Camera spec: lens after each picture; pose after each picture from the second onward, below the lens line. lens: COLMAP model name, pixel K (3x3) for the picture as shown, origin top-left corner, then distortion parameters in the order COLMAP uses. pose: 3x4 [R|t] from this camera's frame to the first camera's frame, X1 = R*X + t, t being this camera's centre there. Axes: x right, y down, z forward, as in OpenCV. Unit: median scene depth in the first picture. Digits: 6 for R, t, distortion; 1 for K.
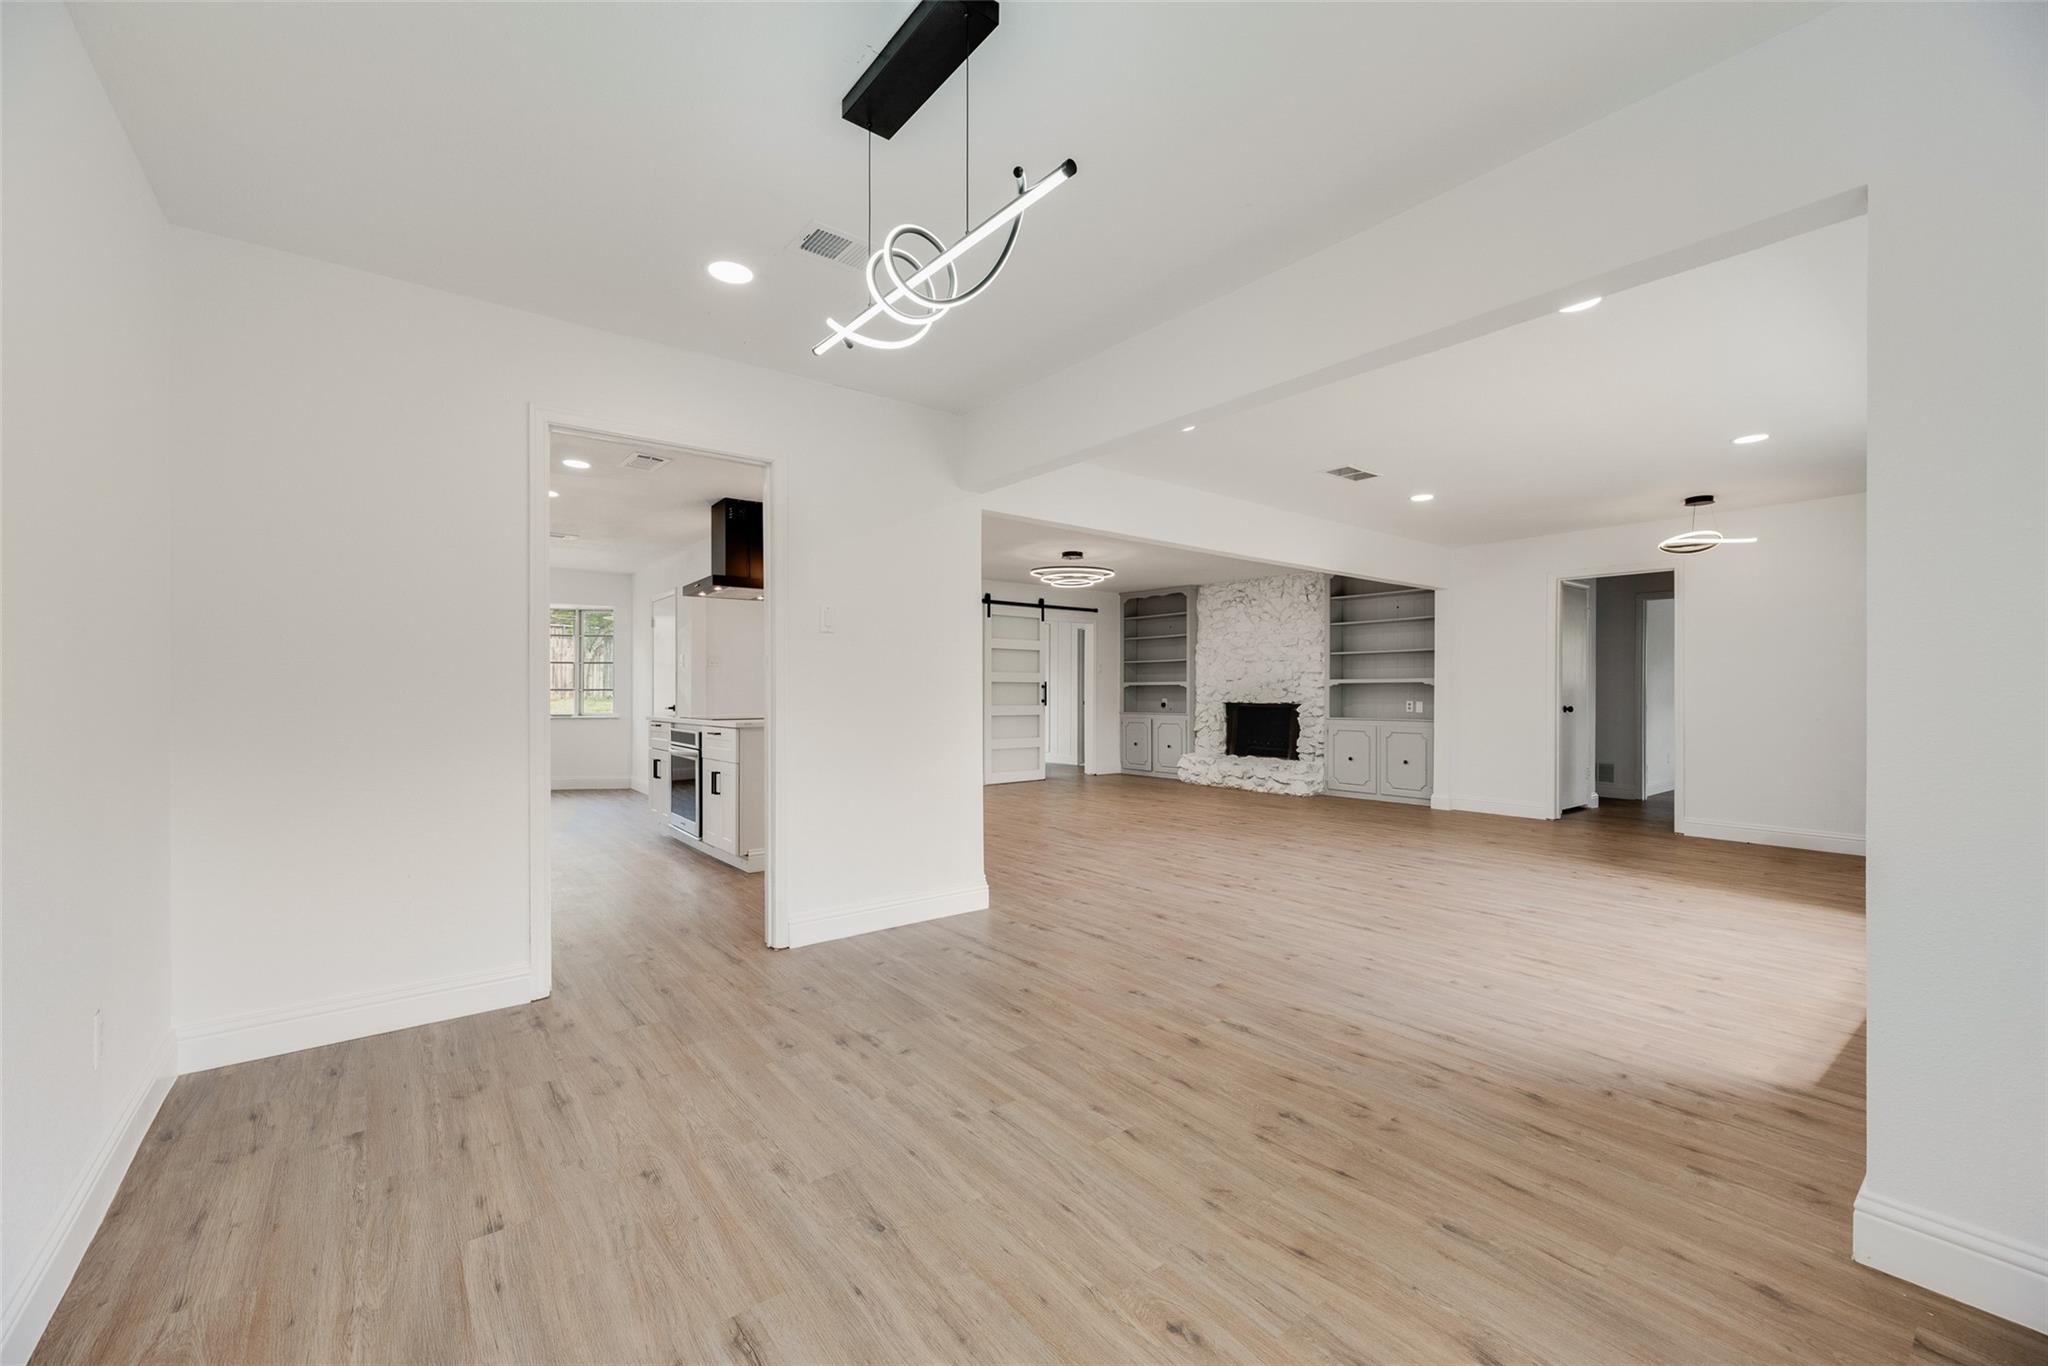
lens RADIAL K [[835.4, 0, 1021.7], [0, 835.4, 658.9], [0, 0, 1]] dist [0.054776, -0.000020]
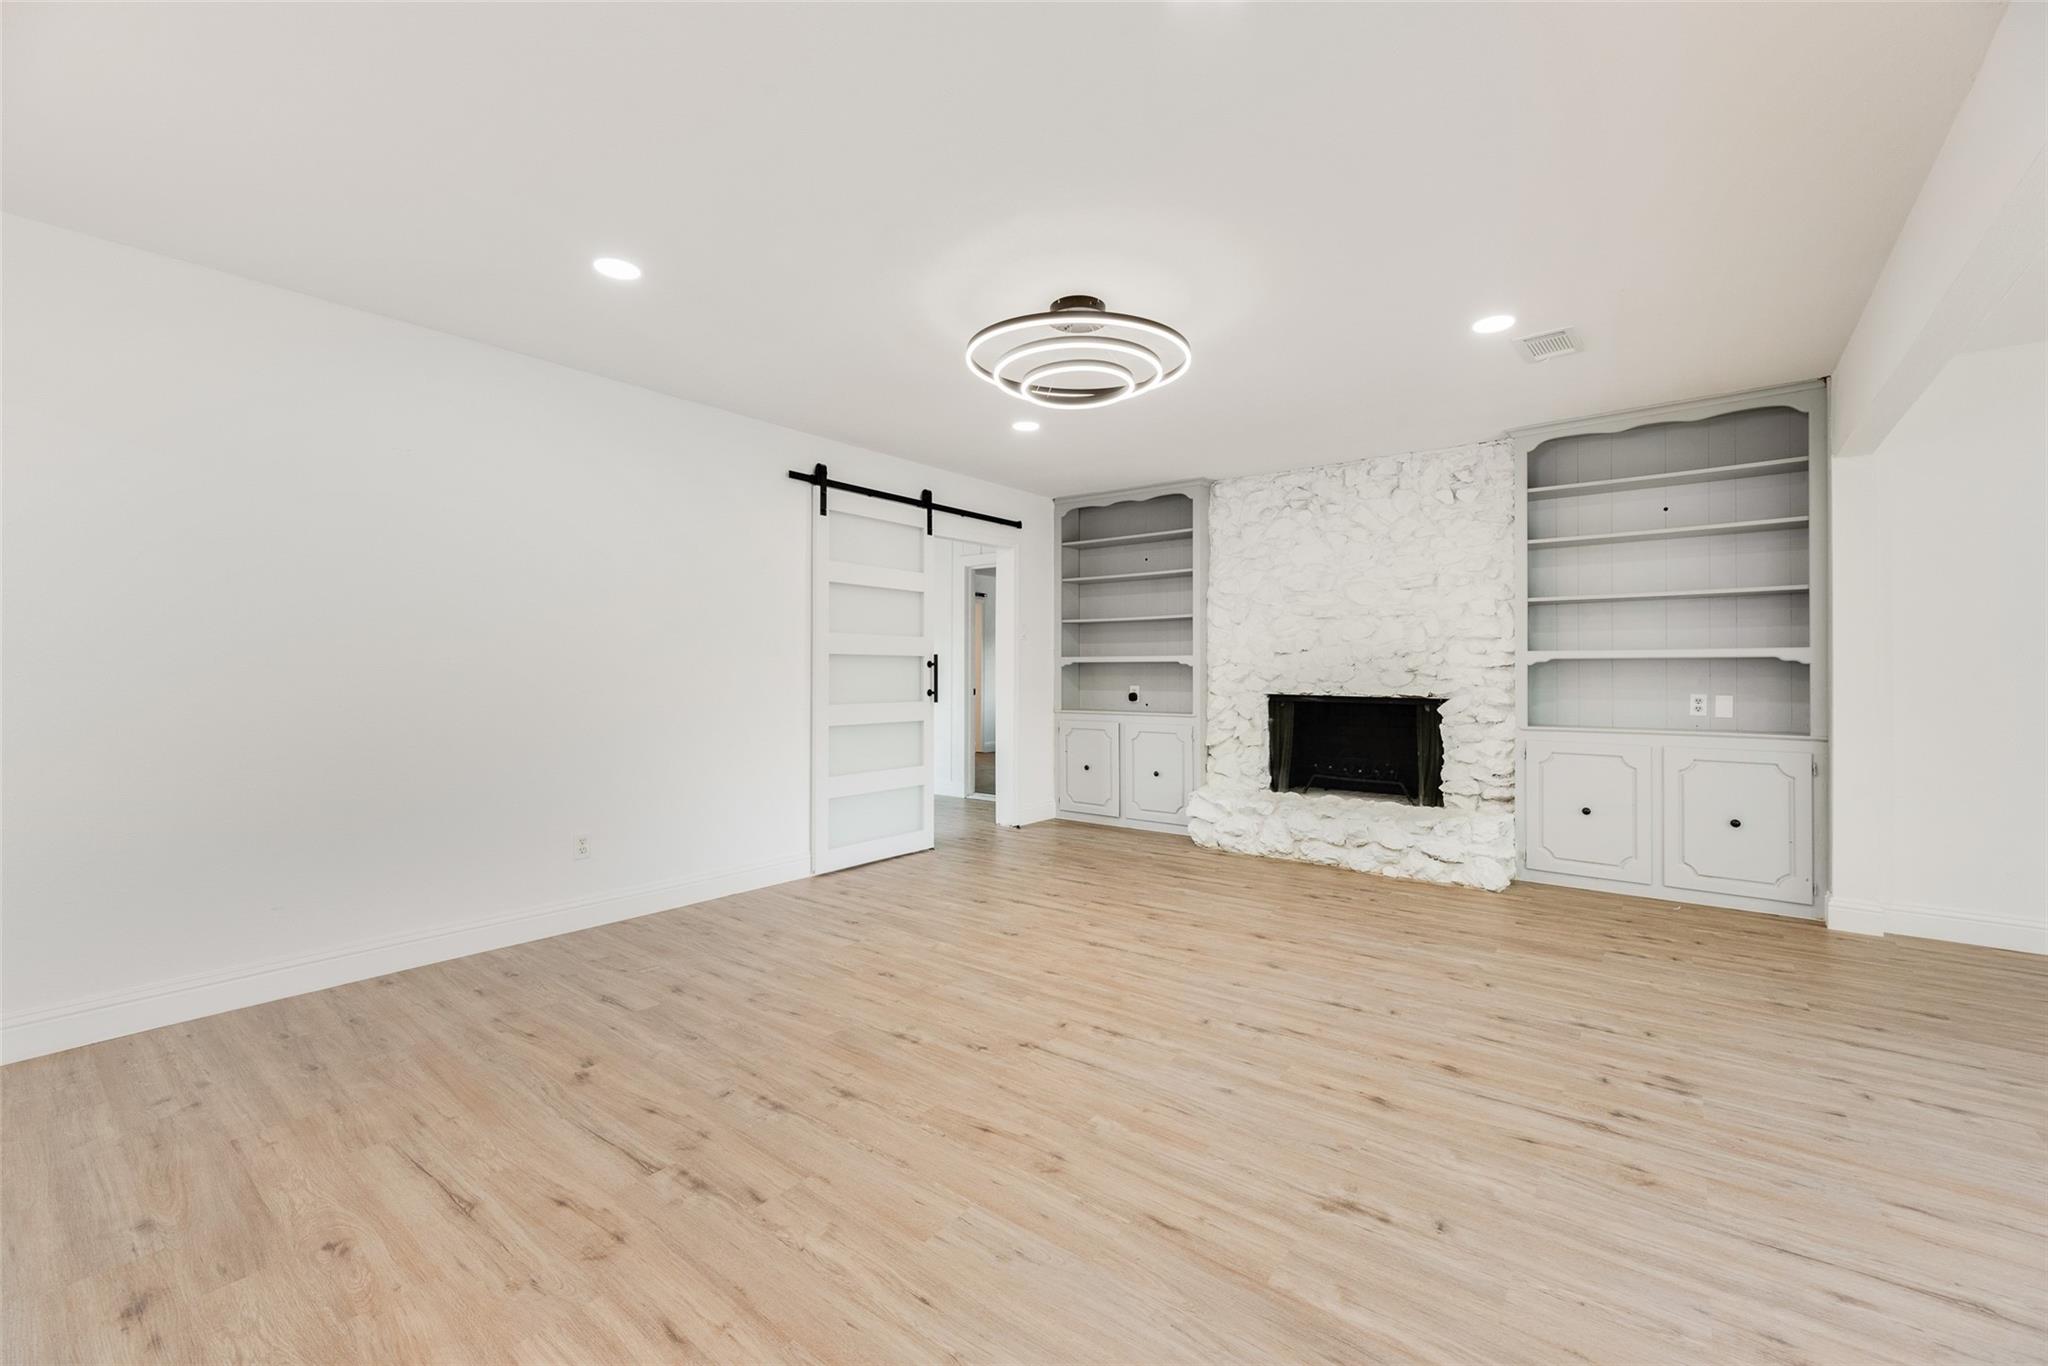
lens RADIAL K [[835.4, 0, 1021.7], [0, 835.4, 658.9], [0, 0, 1]] dist [0.054776, -0.000020]
pose [[0.968461, 0.003310, 0.249145, -0.047790], [-0.009833, 0.999641, 0.024941, 0.016988], [-0.248973, -0.026604, 0.968145, 0.511064]]
